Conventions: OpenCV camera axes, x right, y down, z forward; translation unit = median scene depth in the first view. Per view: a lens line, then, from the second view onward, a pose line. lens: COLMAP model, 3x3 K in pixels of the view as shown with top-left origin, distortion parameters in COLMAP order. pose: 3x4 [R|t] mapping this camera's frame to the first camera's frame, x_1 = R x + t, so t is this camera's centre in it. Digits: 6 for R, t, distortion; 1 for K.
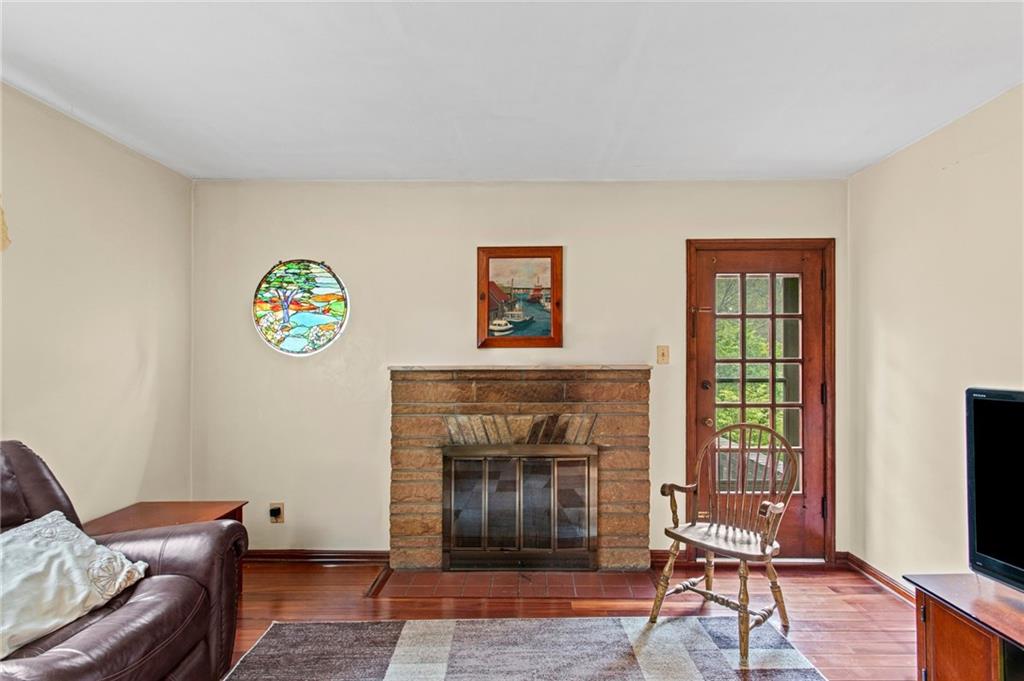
lens RADIAL K [[498.9, 0, 532.4], [0, 498.9, 357.2], [0, 0, 1]] dist [-0.004185, -0.000087]
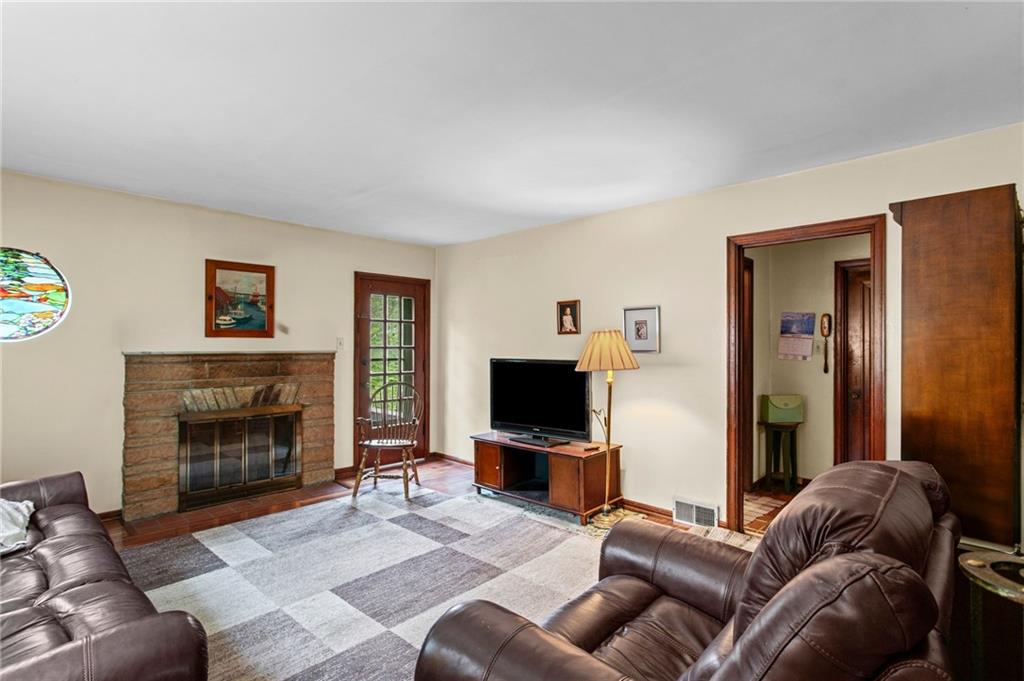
lens RADIAL K [[497.0, 0, 505.3], [0, 497.0, 350.4], [0, 0, 1]] dist [0.013542, 0.000279]
pose [[0.701271, -0.001084, 0.712894, -0.499086], [-0.006741, 0.999944, 0.008152, 0.000187], [-0.712863, -0.010523, 0.701224, -0.472569]]
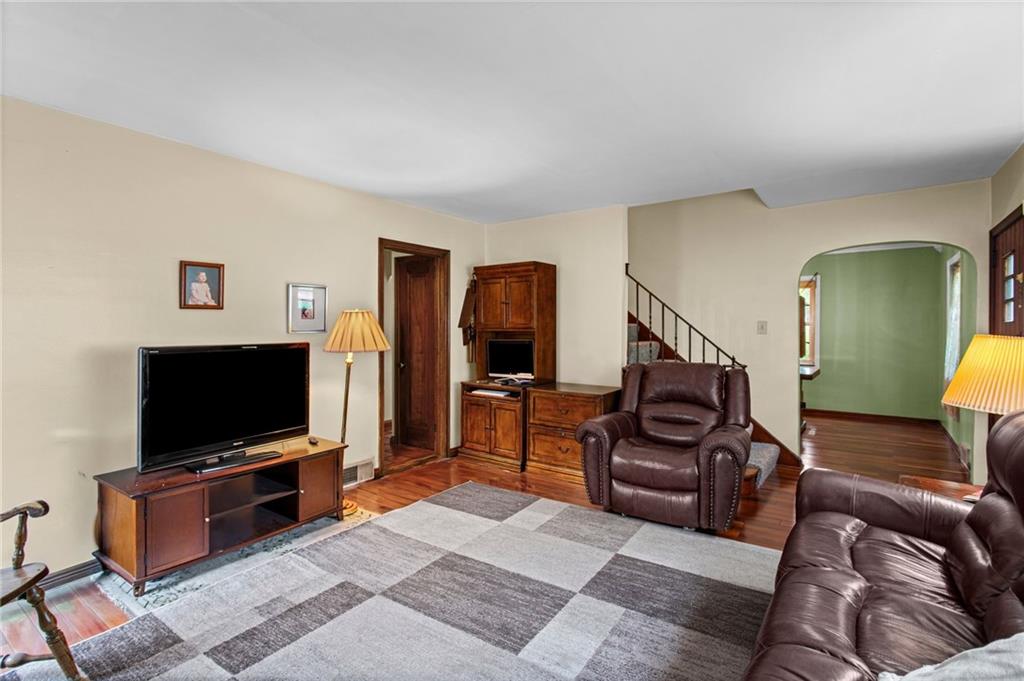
lens RADIAL K [[501.7, 0, 512.0], [0, 501.7, 340.5], [0, 0, 1]] dist [0.016143, 0.000135]
pose [[-0.815507, -0.020040, 0.578400, -0.467301], [-0.007992, 0.999695, 0.023368, -0.000672], [-0.578692, 0.014434, -0.815419, 0.862471]]
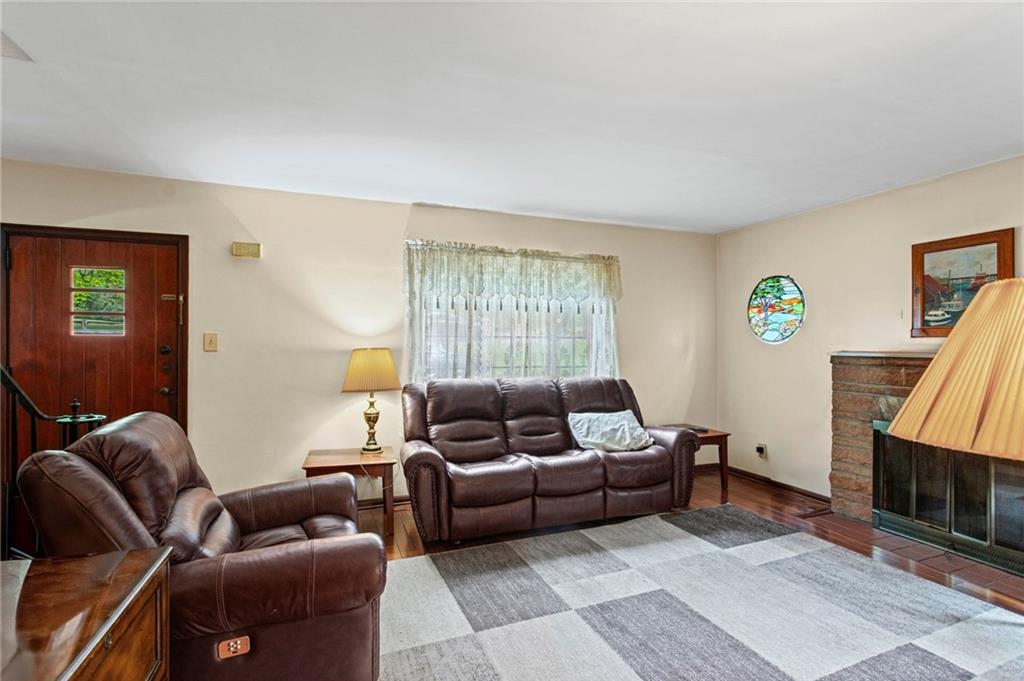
lens RADIAL K [[501.7, 0, 512.0], [0, 501.7, 340.5], [0, 0, 1]] dist [0.016143, 0.000135]
pose [[0.361257, -0.000680, -0.932466, 0.622217], [0.003427, 0.999994, 0.000599, -0.015512], [0.932460, -0.003412, 0.361257, -0.225666]]
